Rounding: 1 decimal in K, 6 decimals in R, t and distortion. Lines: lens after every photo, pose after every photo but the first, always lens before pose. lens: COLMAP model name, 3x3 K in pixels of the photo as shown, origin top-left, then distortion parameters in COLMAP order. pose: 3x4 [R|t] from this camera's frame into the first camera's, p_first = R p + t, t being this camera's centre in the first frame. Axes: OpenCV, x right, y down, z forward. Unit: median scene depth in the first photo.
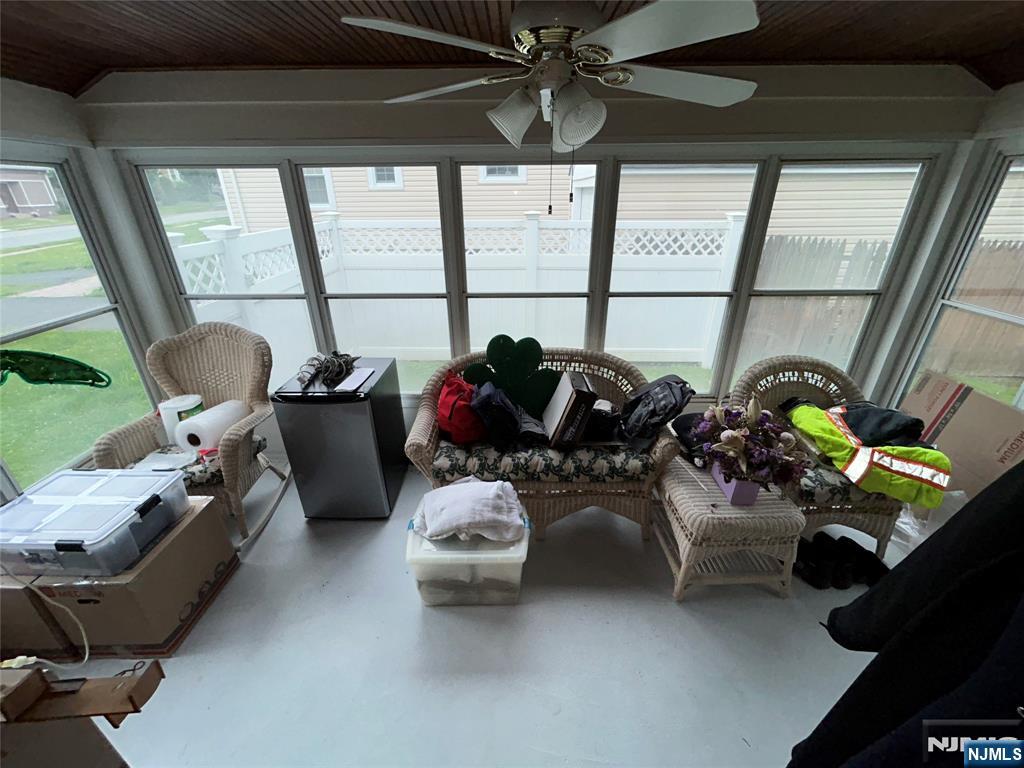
lens RADIAL K [[416.2, 0, 512.0], [0, 416.2, 384.0], [0, 0, 1]] dist [-0.000358, 0.000140]
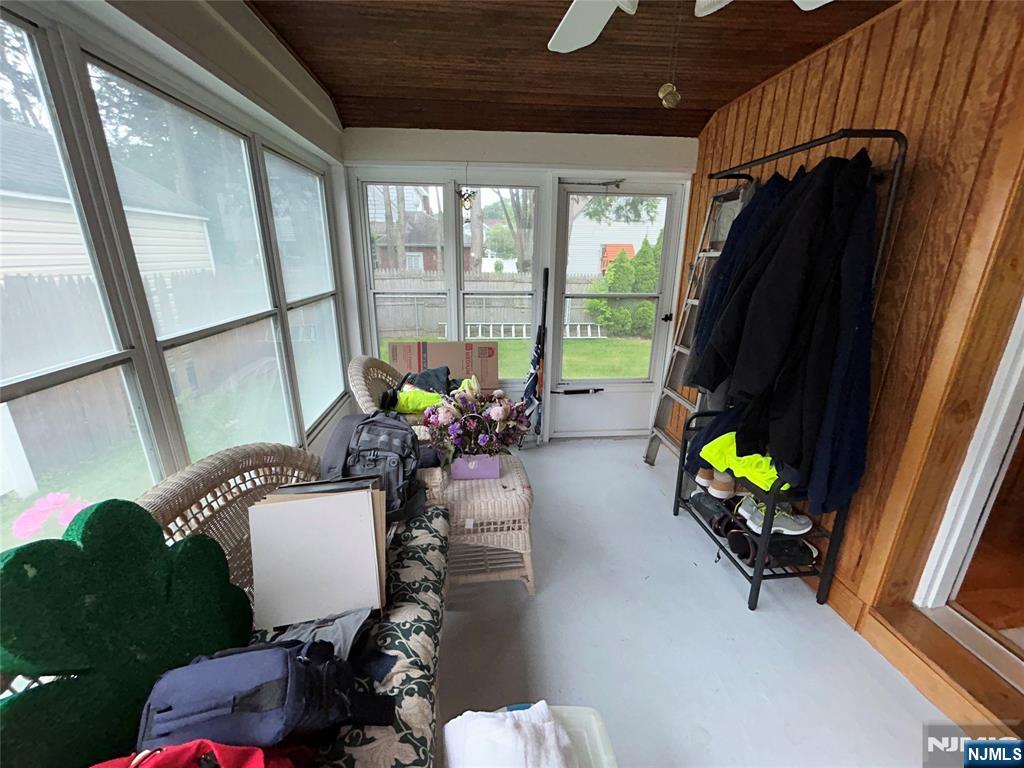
lens RADIAL K [[416.2, 0, 512.0], [0, 416.2, 384.0], [0, 0, 1]] dist [-0.000358, 0.000140]
pose [[-0.088738, -0.291145, 0.952555, -0.315261], [0.446245, 0.843362, 0.299342, -0.163164], [-0.890500, 0.451636, 0.055083, 0.731595]]
